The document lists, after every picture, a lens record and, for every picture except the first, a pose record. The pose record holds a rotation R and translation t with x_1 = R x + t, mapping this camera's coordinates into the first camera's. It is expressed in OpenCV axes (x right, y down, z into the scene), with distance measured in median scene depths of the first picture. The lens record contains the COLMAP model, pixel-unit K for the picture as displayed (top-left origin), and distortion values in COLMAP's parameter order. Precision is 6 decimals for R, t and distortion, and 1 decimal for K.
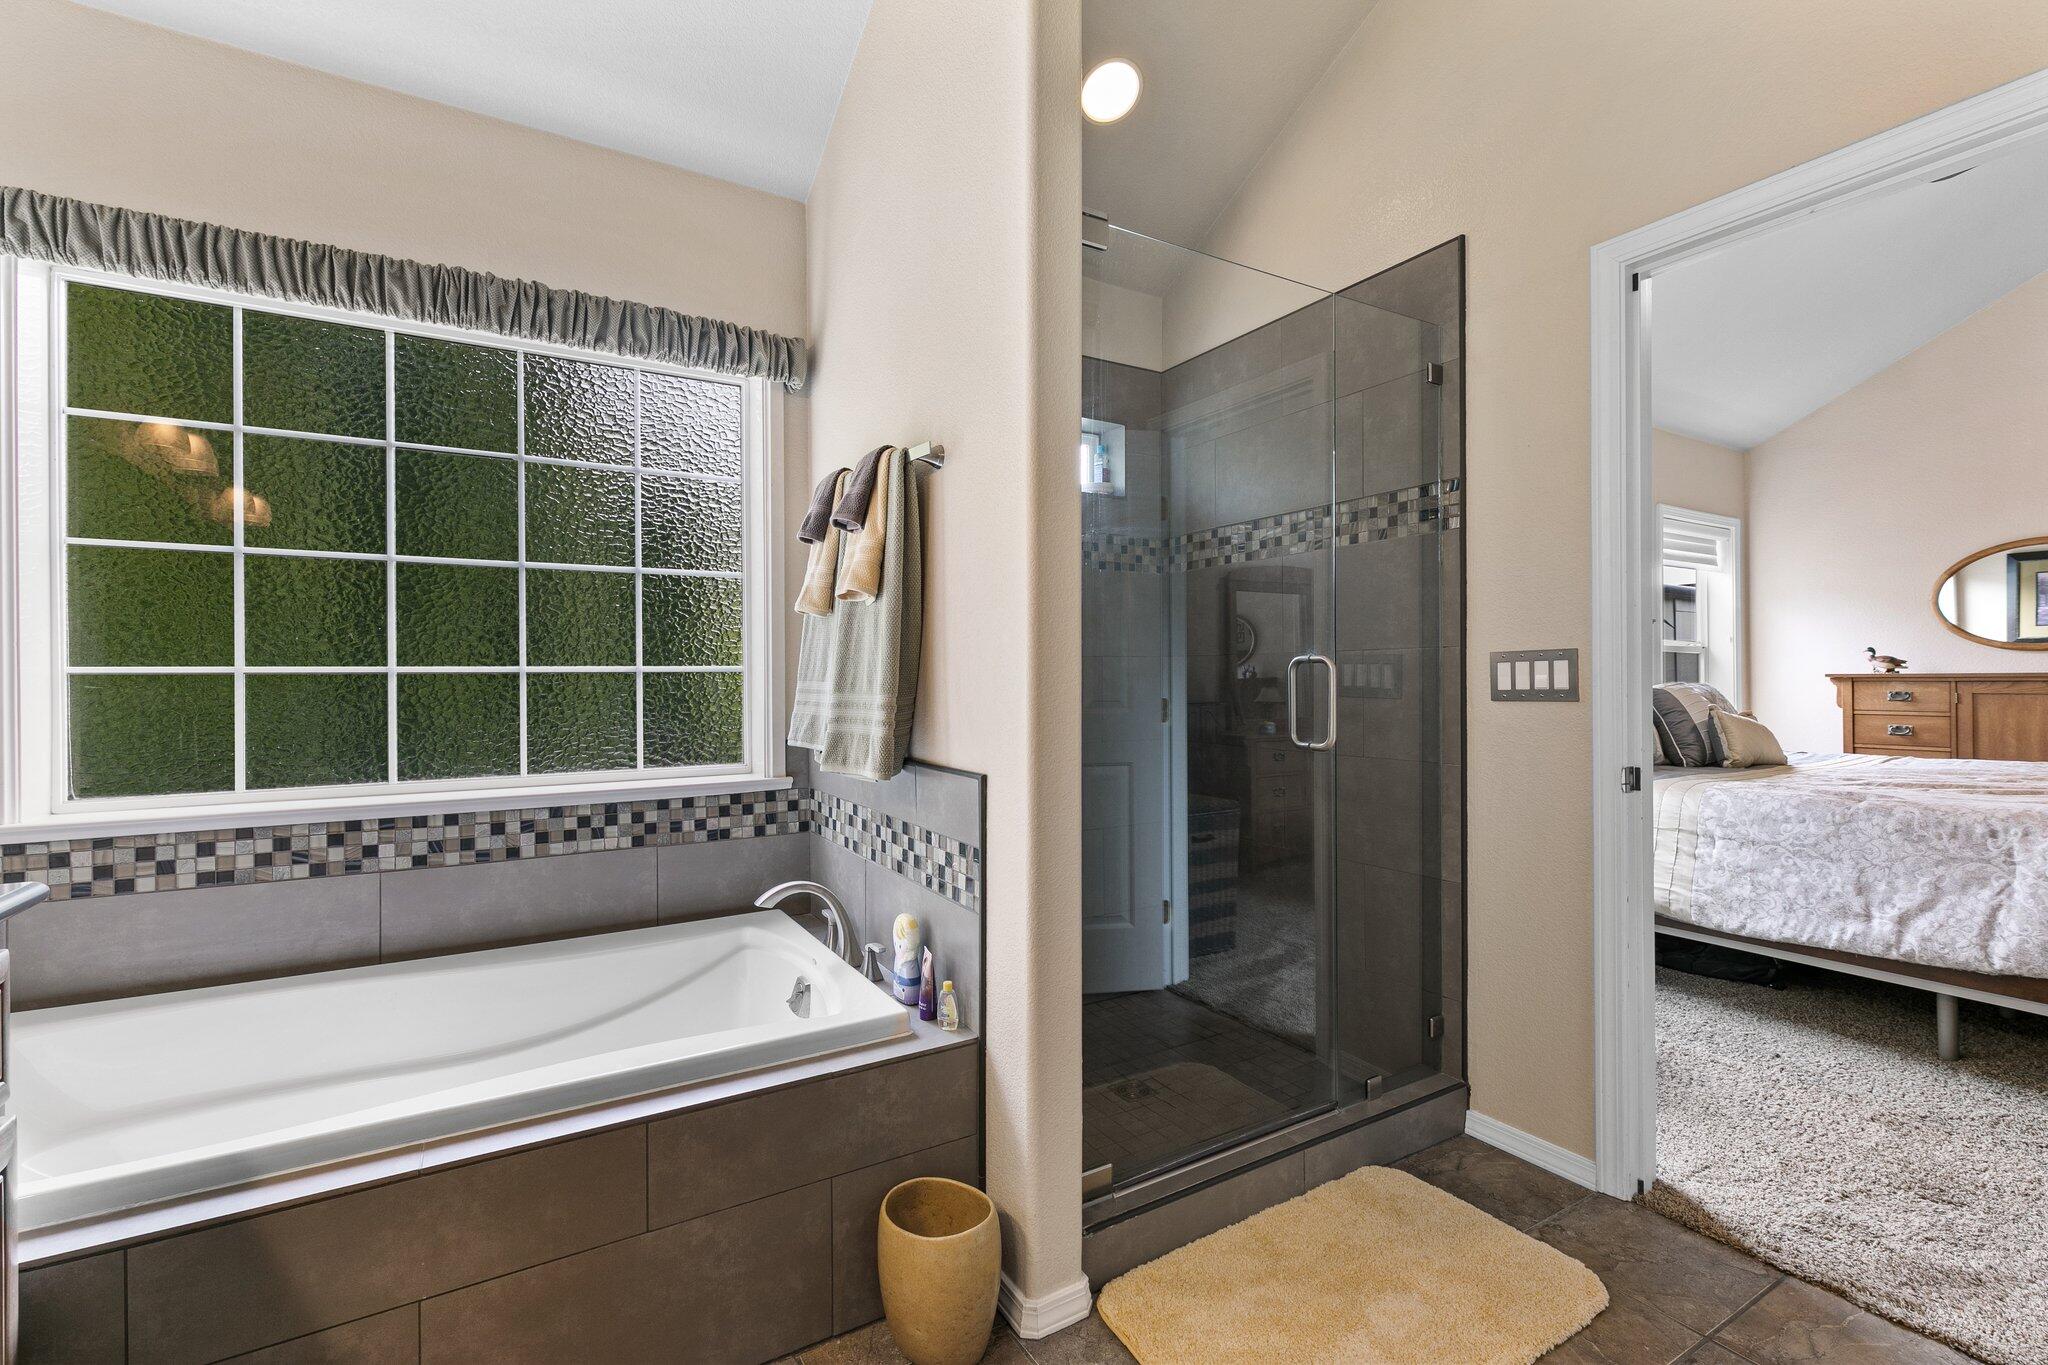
lens RADIAL K [[914.4, 0, 1037.8], [0, 914.4, 679.2], [0, 0, 1]] dist [0.004253, -0.000146]
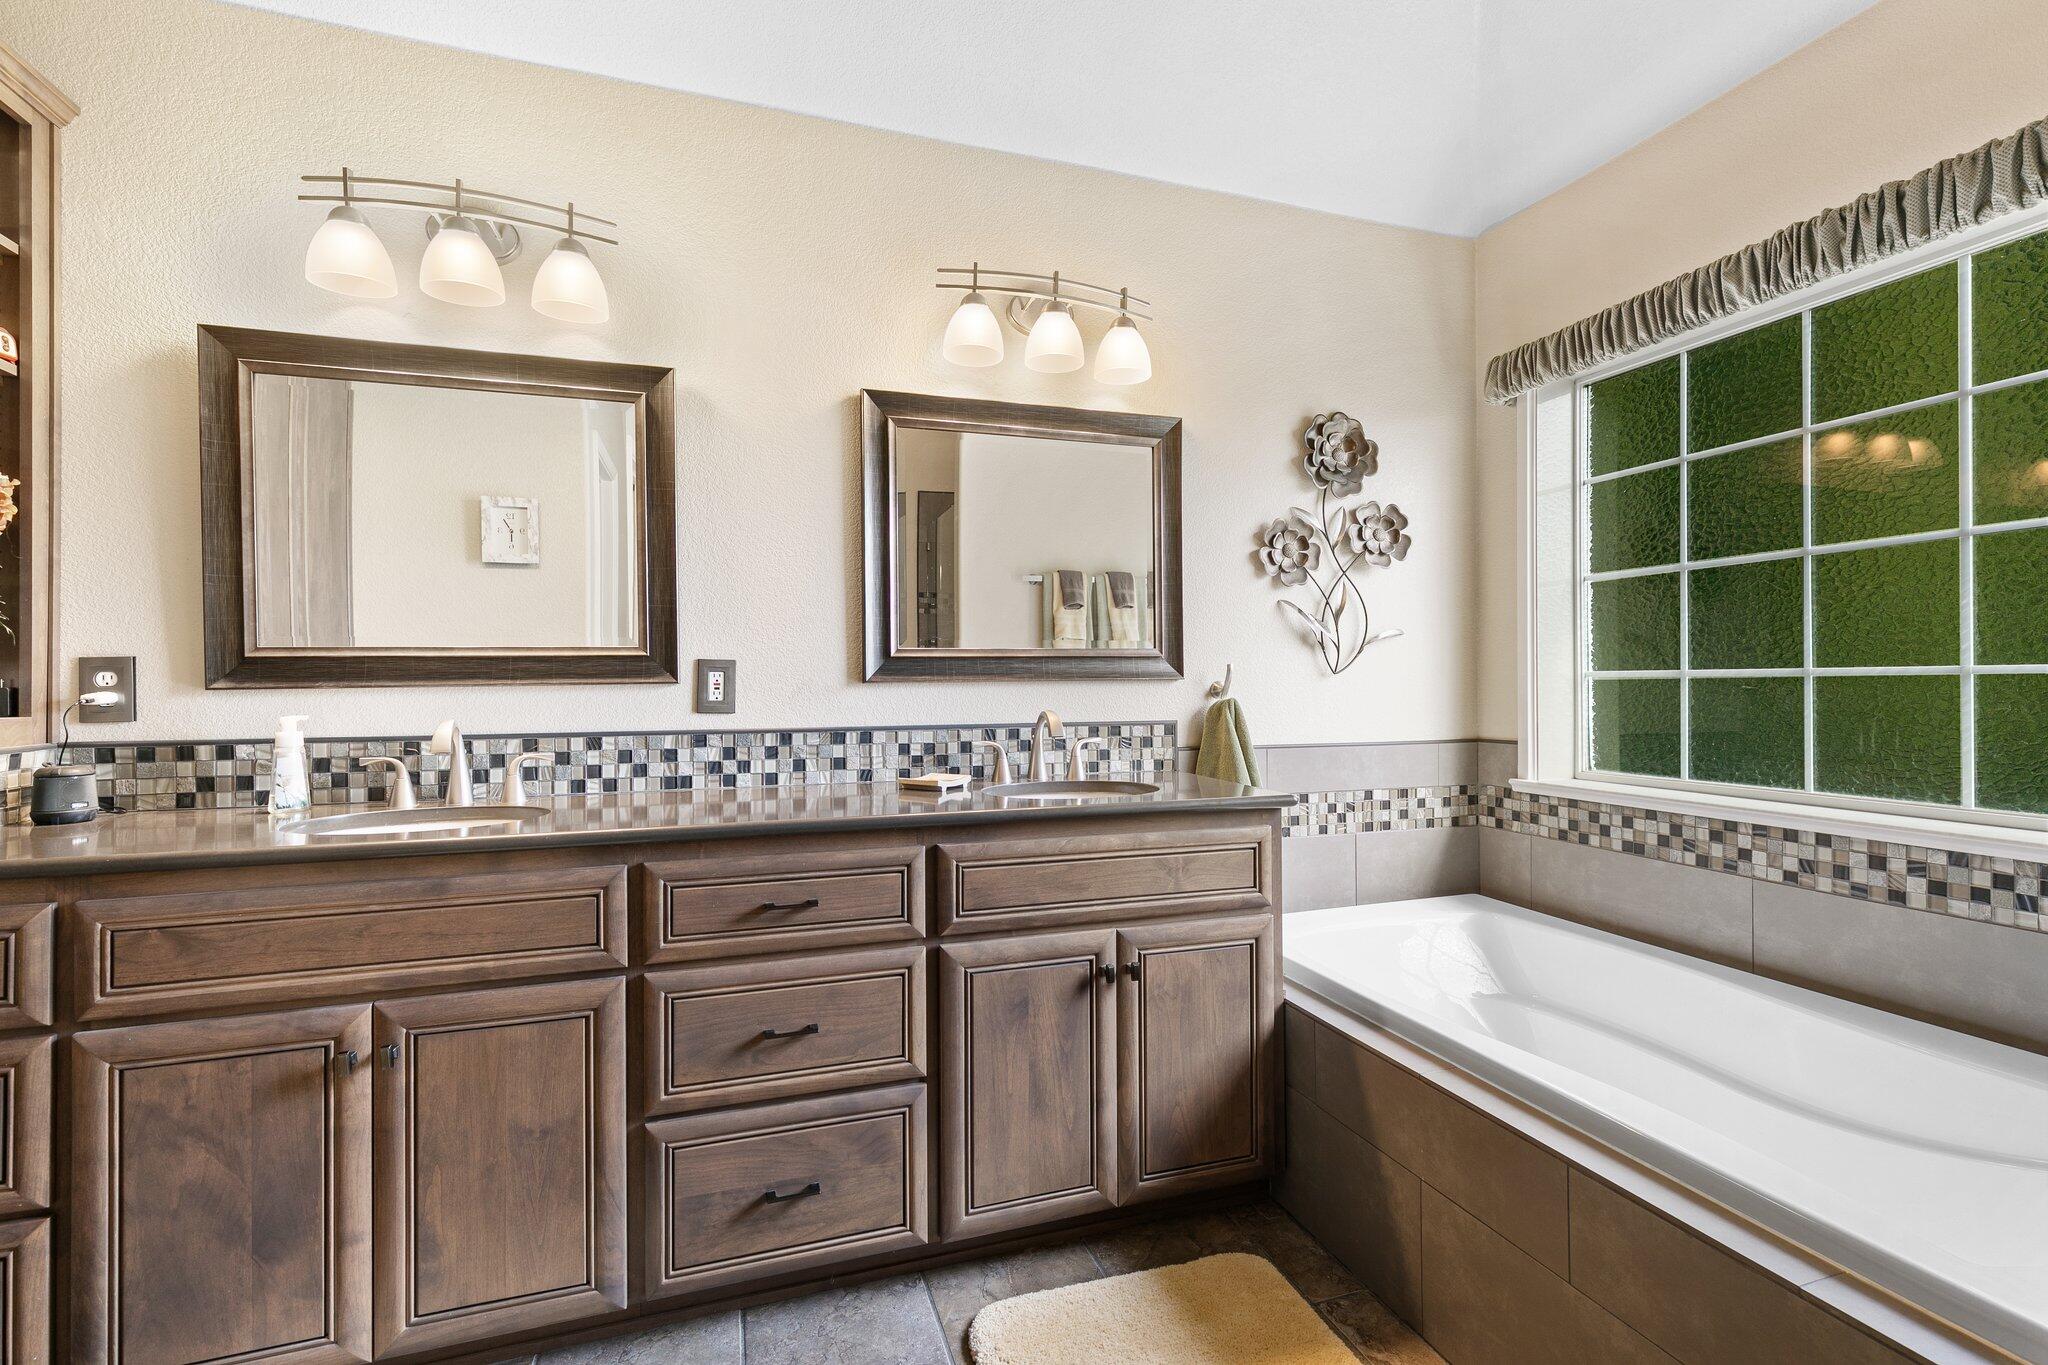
lens RADIAL K [[914.4, 0, 1031.1], [0, 914.4, 681.3], [0, 0, 1]] dist [0.004253, -0.000146]
pose [[-0.210509, 0.006343, -0.977571, 0.400146], [0.004671, 0.999974, 0.005483, -0.009301], [0.977581, -0.003412, -0.210533, 0.447700]]
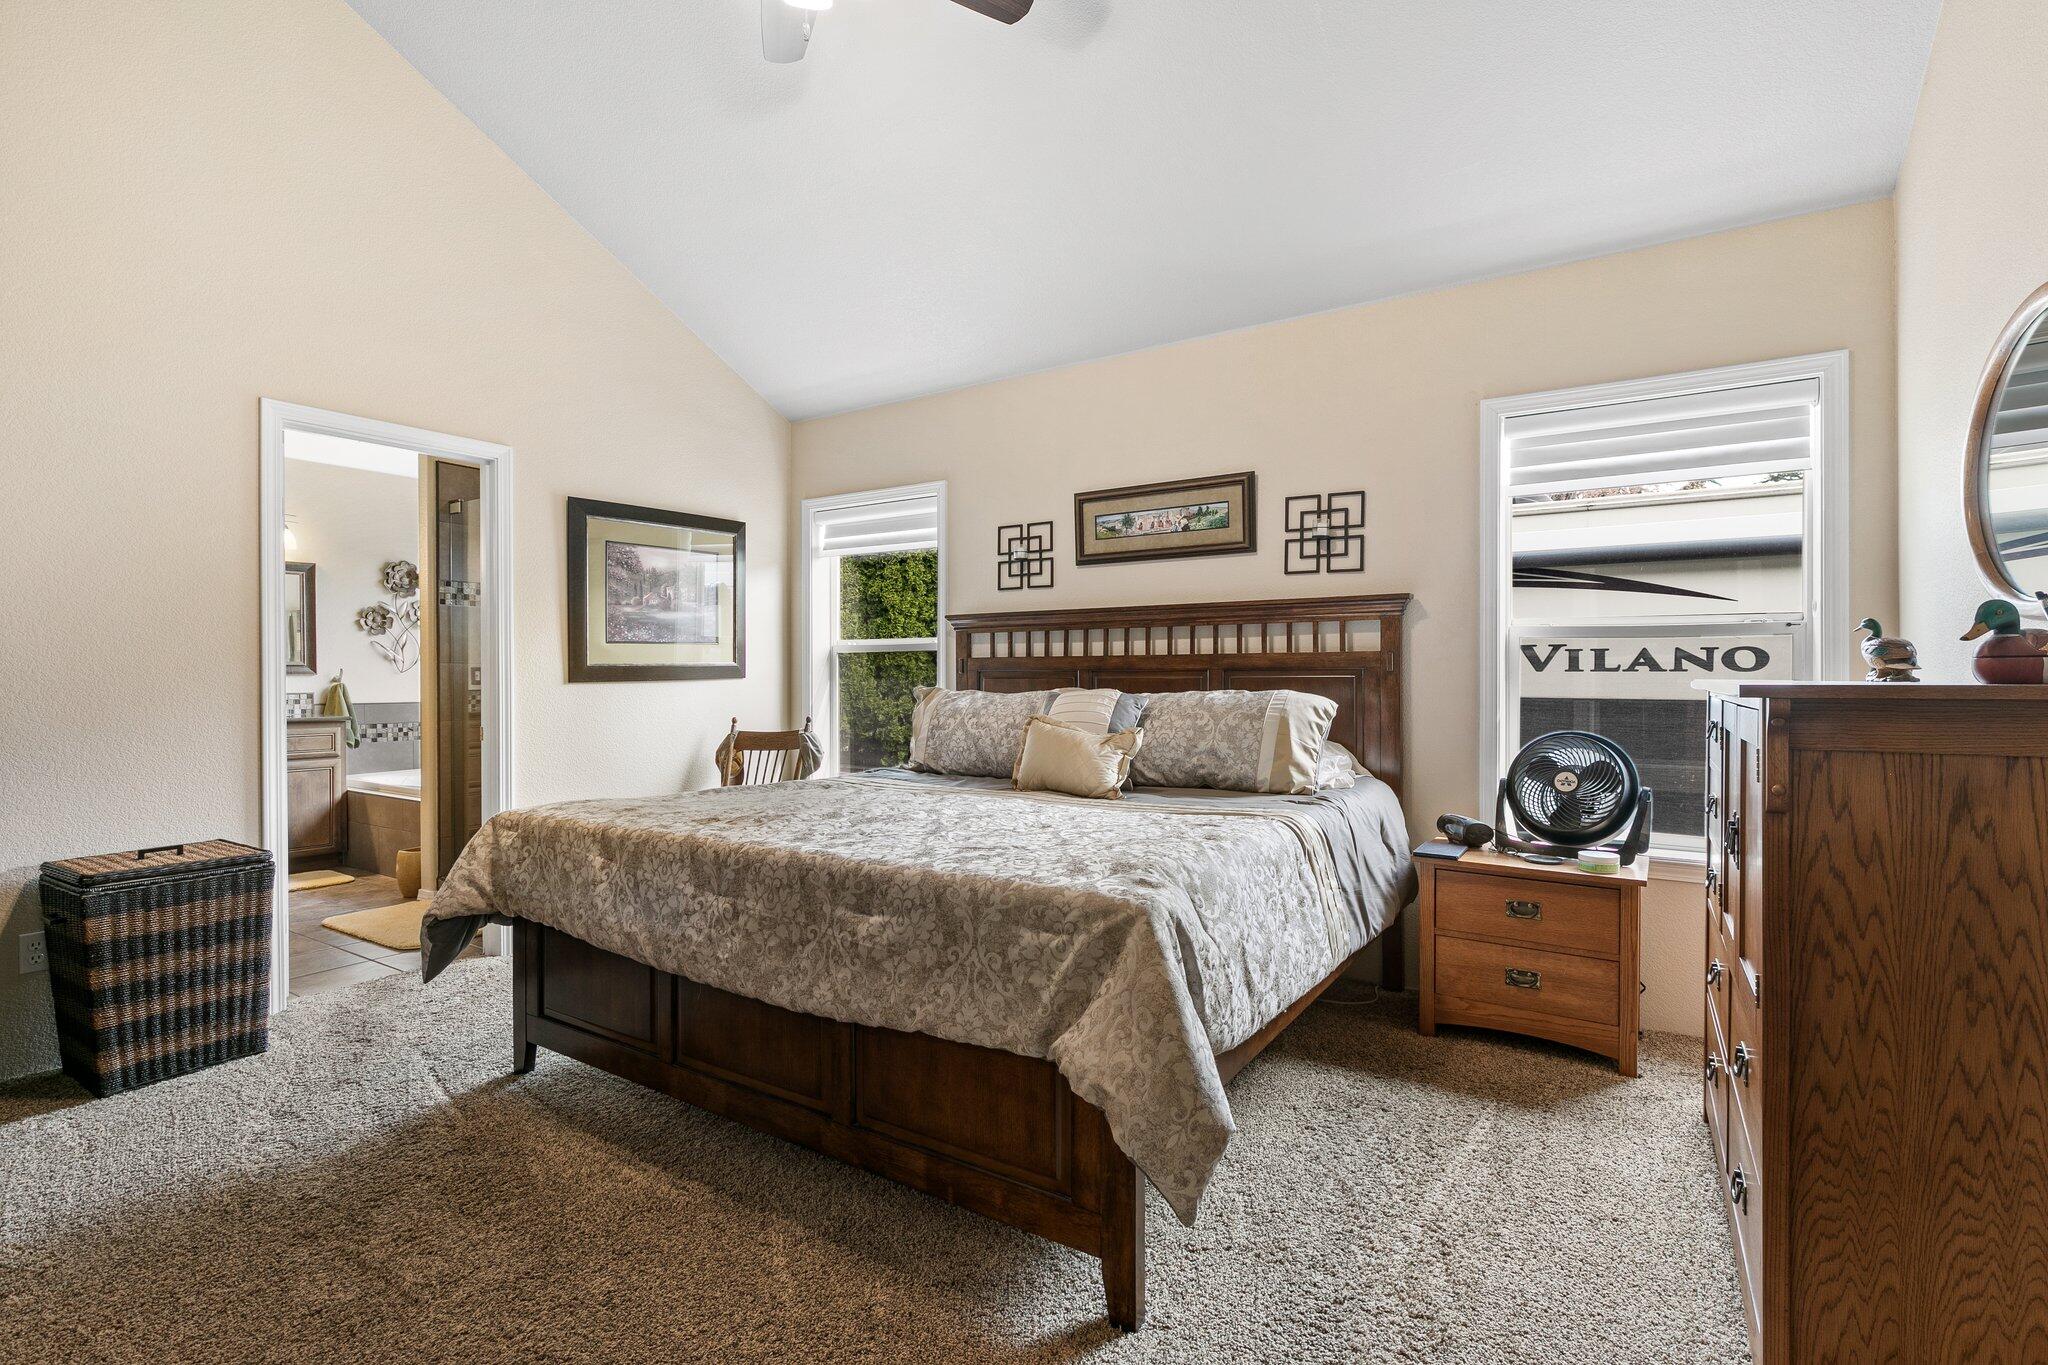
lens RADIAL K [[969.6, 0, 1026.9], [0, 969.6, 684.1], [0, 0, 1]] dist [-0.000562, 0.000774]
pose [[0.418352, 0.011790, -0.908209, 2.702159], [0.001373, 0.999906, 0.013613, -0.013480], [0.908284, -0.006942, 0.418296, 1.096209]]
